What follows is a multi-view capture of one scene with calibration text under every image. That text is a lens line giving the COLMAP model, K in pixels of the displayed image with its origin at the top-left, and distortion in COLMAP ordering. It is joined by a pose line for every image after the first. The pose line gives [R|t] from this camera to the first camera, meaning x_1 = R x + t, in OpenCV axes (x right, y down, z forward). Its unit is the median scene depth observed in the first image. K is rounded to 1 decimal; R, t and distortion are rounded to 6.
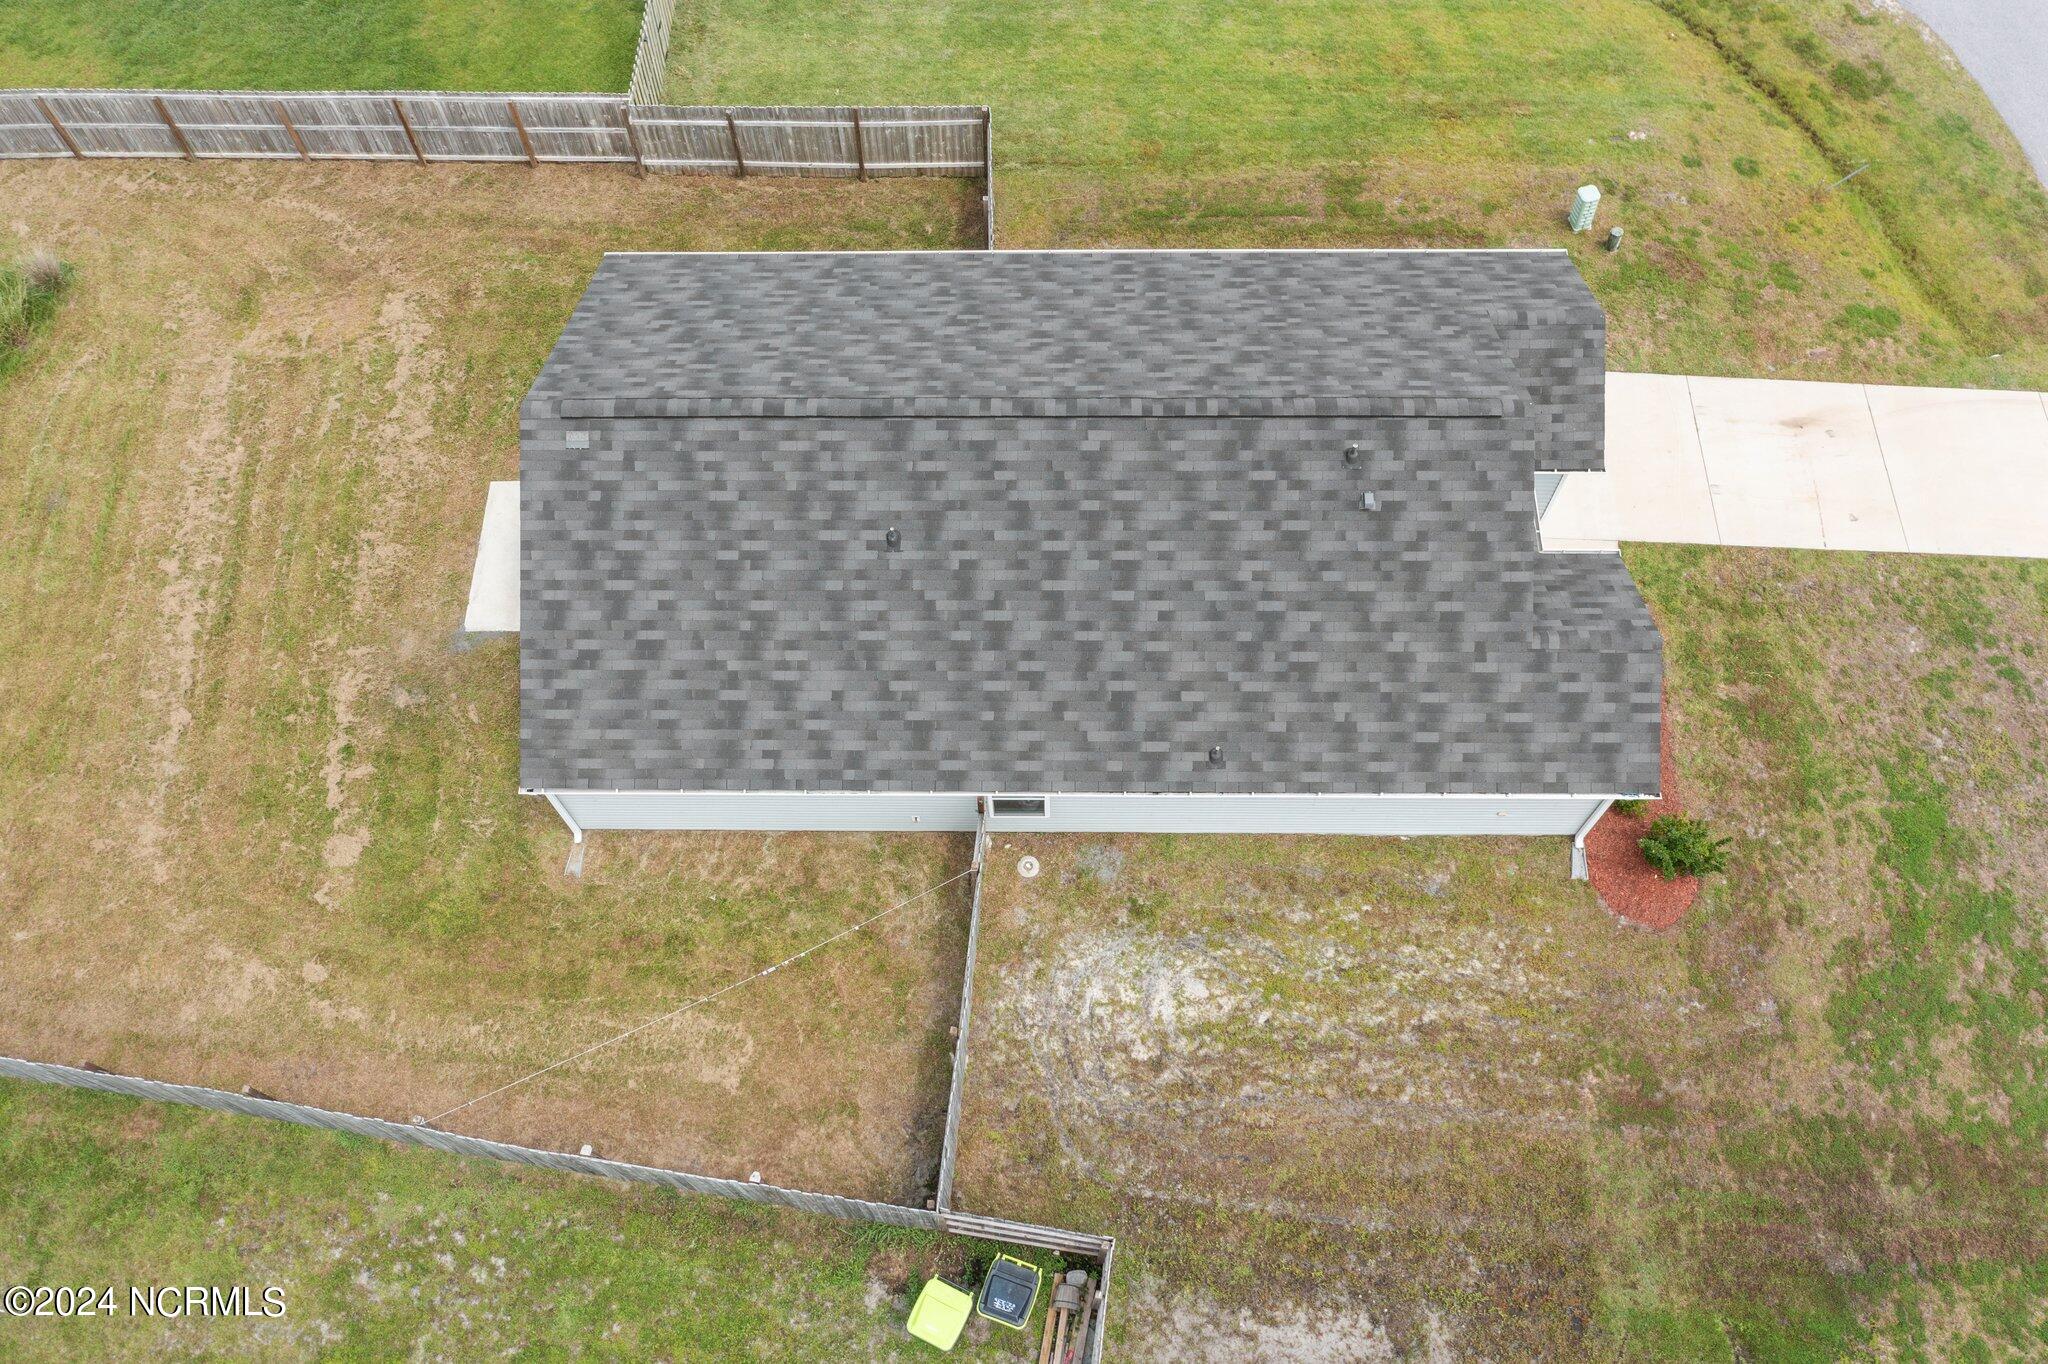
lens RADIAL K [[1638.9, 0, 1024.0], [0, 1638.9, 682.0], [0, 0, 1]] dist [-0.013388, 0.001462]
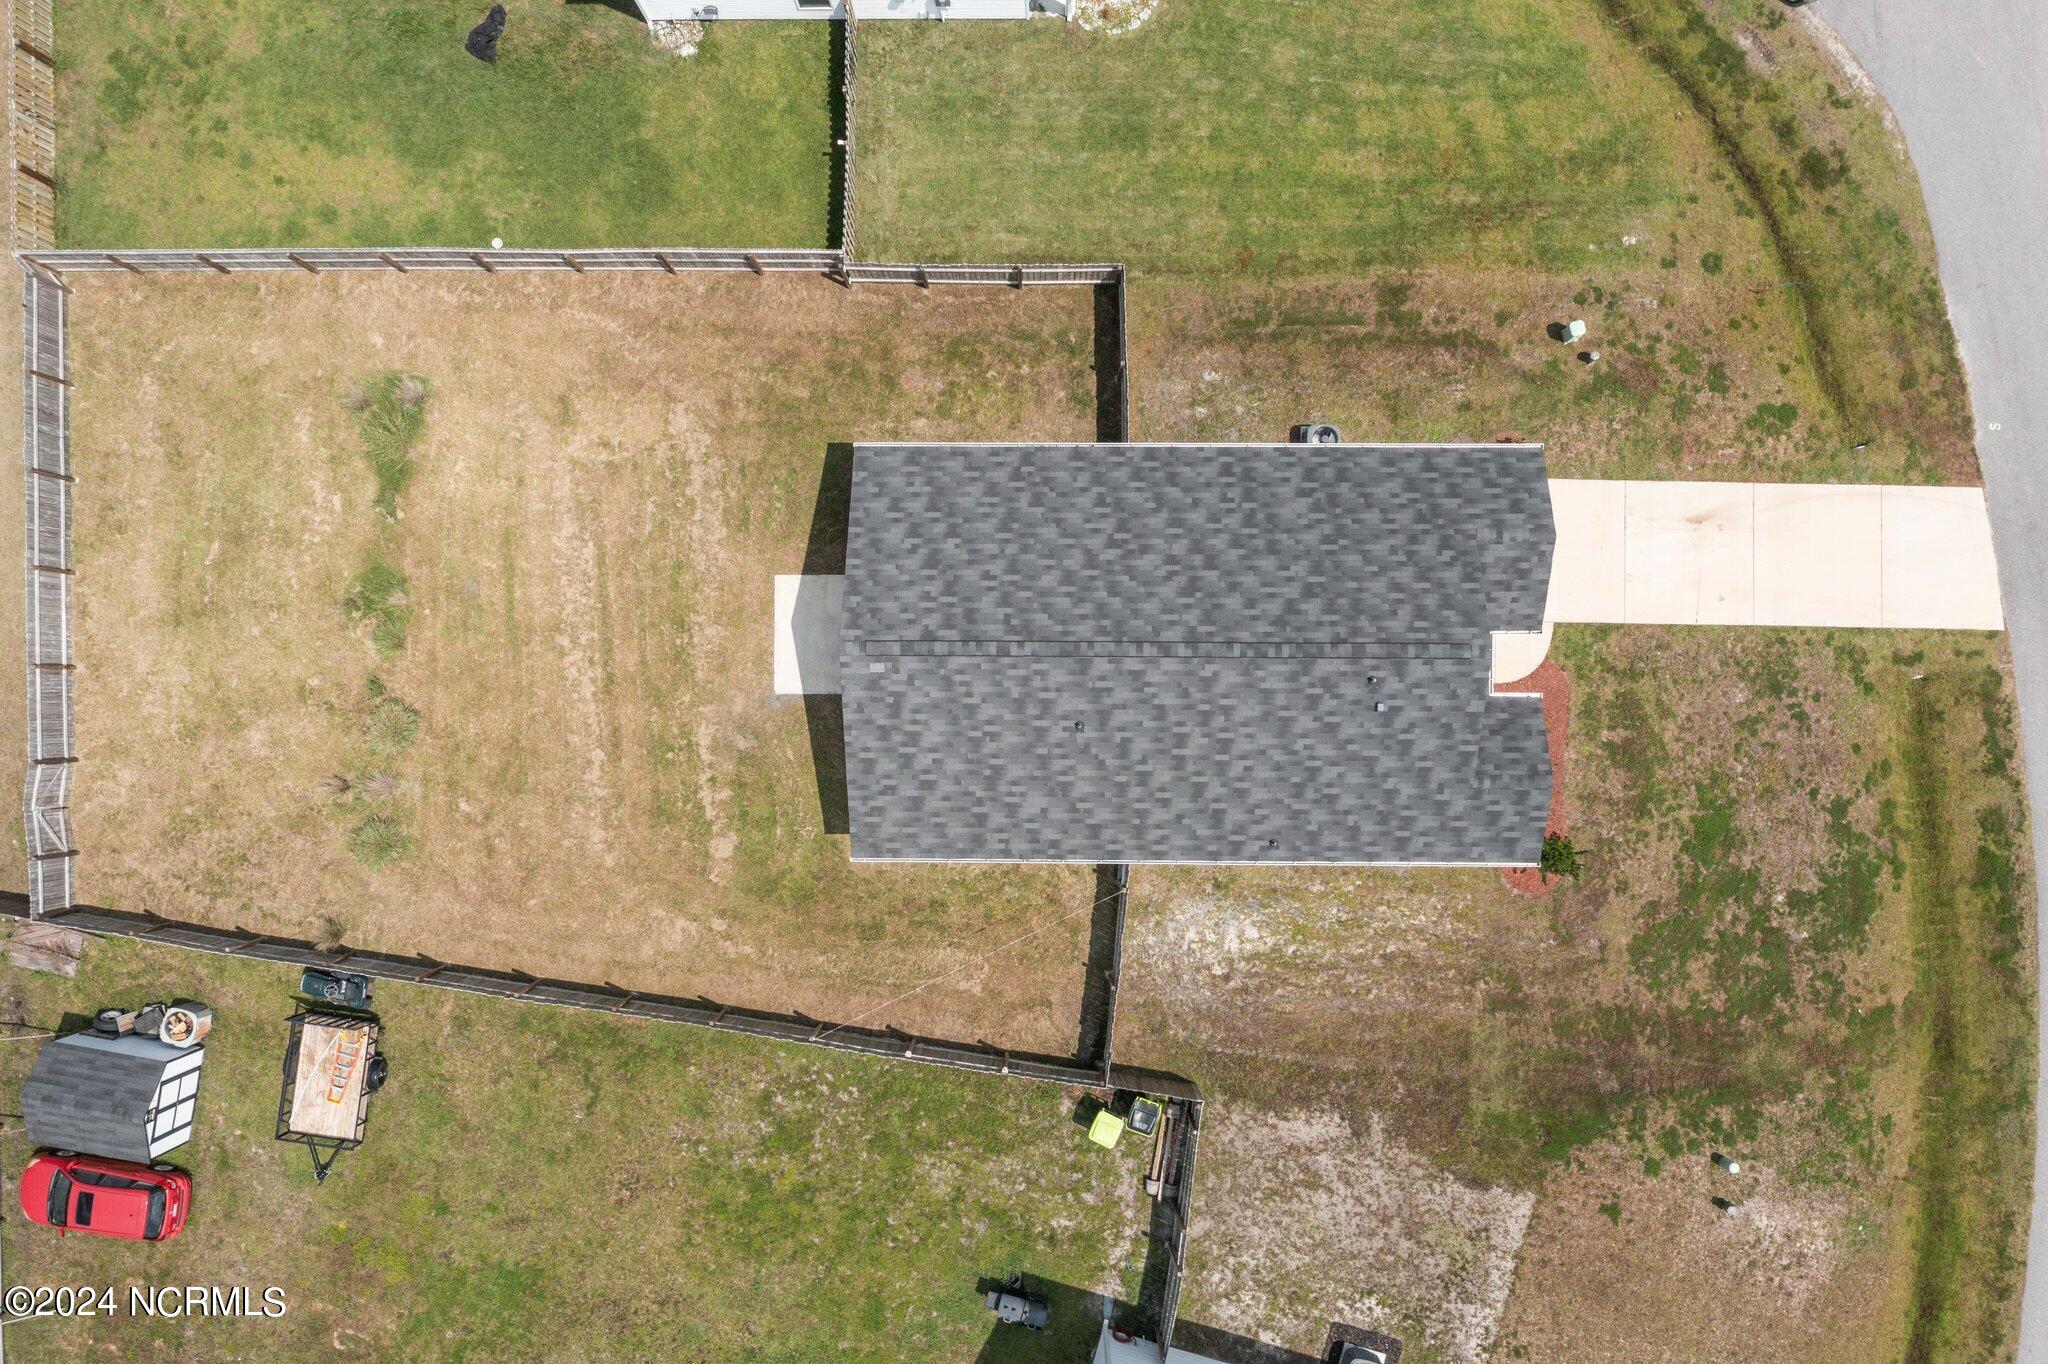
lens RADIAL K [[1686.6, 0, 1024.0], [0, 1686.6, 682.0], [0, 0, 1]] dist [-0.004192, 0.002165]
pose [[0.999991, -0.004087, 0.000923, -0.128339], [0.003264, 0.897977, 0.440031, -0.804566], [-0.002628, -0.440024, 0.897982, -0.429675]]
